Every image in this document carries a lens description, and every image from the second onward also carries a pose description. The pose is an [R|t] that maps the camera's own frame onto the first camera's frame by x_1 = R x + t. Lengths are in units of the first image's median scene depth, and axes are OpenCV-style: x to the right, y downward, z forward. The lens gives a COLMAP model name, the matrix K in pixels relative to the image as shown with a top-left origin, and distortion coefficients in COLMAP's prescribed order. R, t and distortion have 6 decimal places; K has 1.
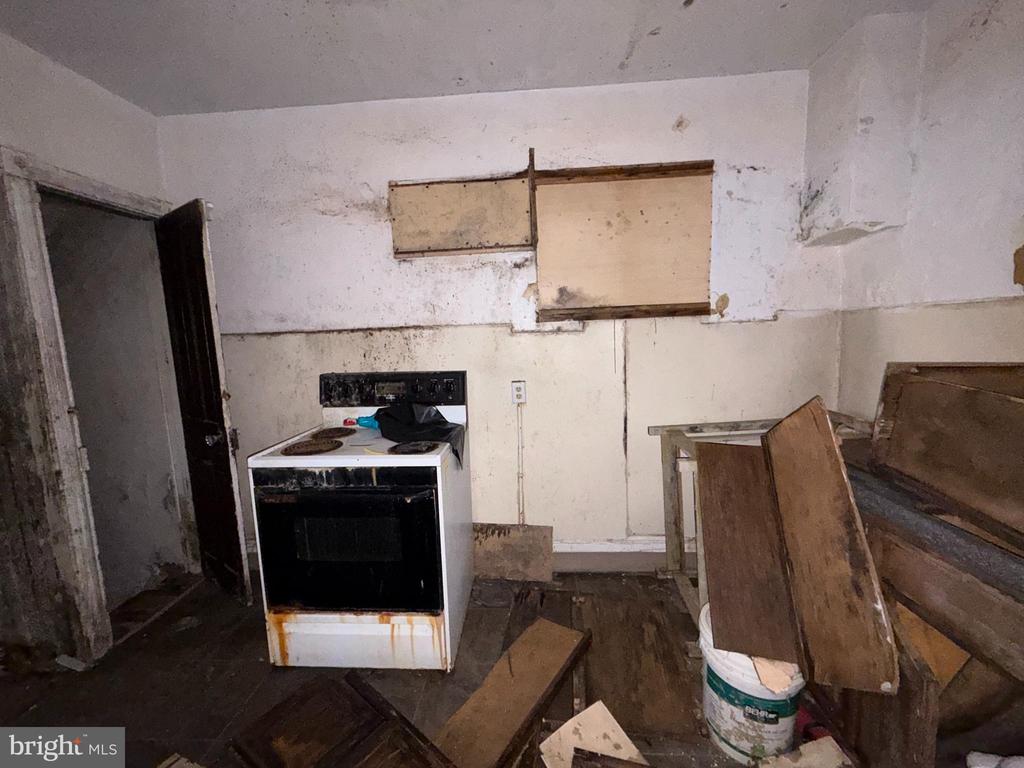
lens RADIAL K [[408.7, 0, 511.7], [0, 408.7, 380.2], [0, 0, 1]] dist [0.000179, 0.000085]
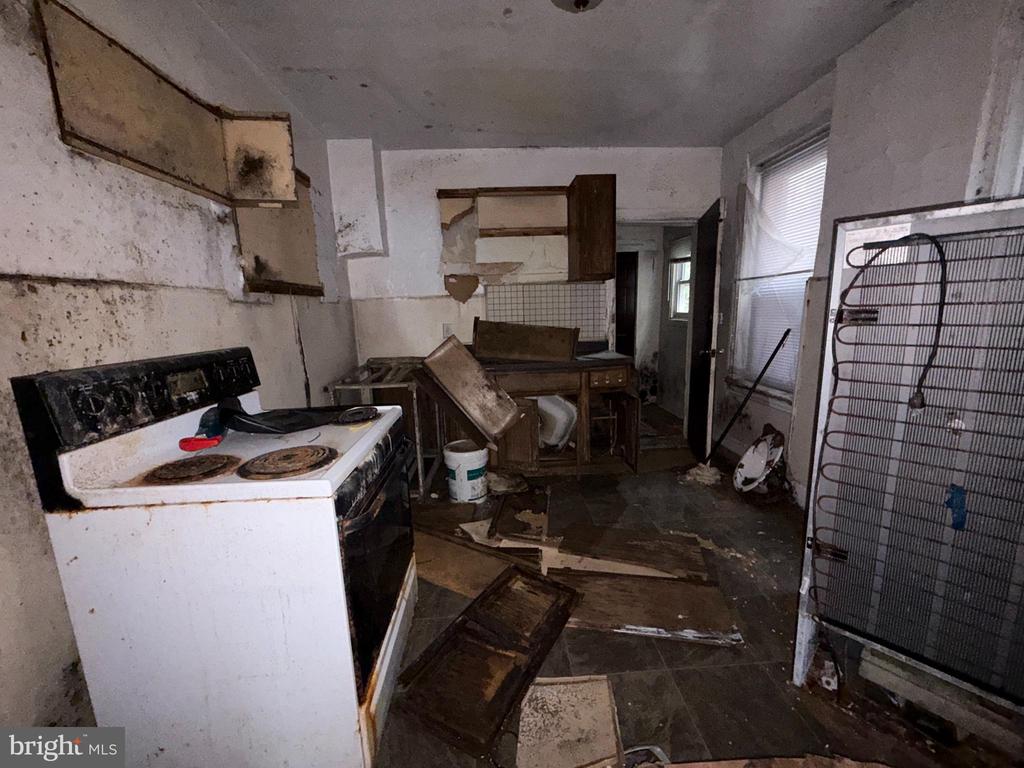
lens RADIAL K [[408.7, 0, 512.2], [0, 408.7, 383.2], [0, 0, 1]] dist [0.000179, 0.000085]
pose [[-0.118741, -0.140497, 0.982935, -0.901807], [0.149516, 0.976121, 0.157585, -0.001951], [-0.981604, 0.165676, -0.094899, 0.553618]]
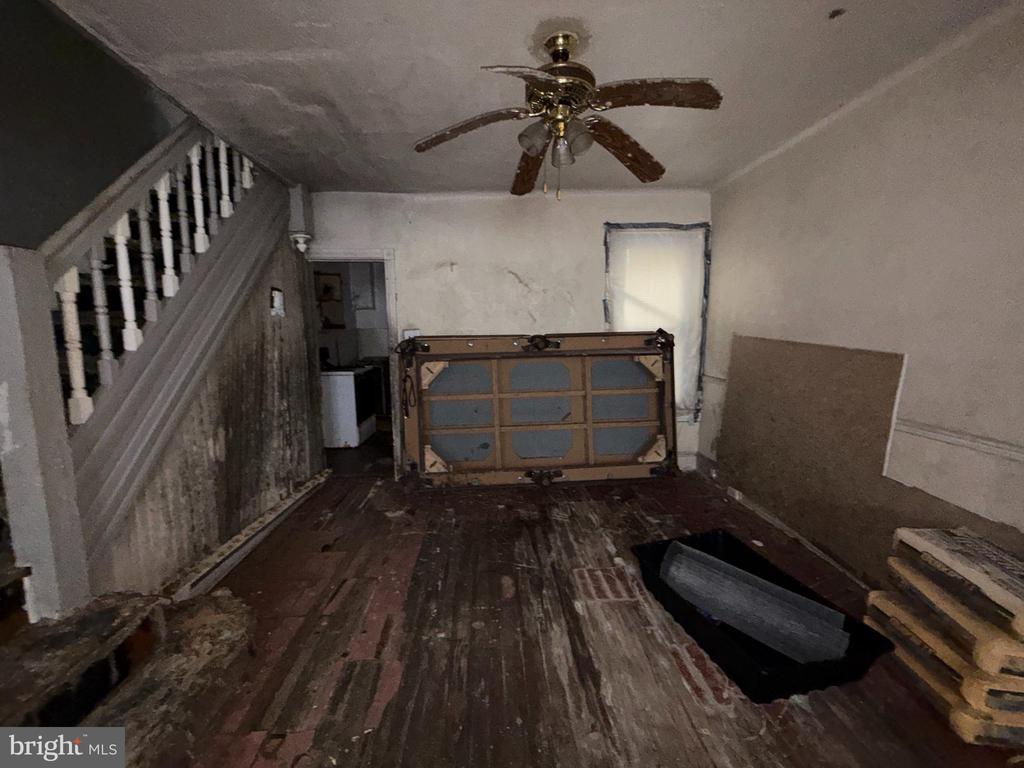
lens RADIAL K [[408.7, 0, 512.9], [0, 408.7, 380.7], [0, 0, 1]] dist [0.000179, 0.000085]
pose [[-0.115649, -0.082029, 0.989897, -2.720994], [0.135233, 0.986004, 0.097506, 0.098285], [-0.984041, 0.145144, -0.102937, 0.112129]]
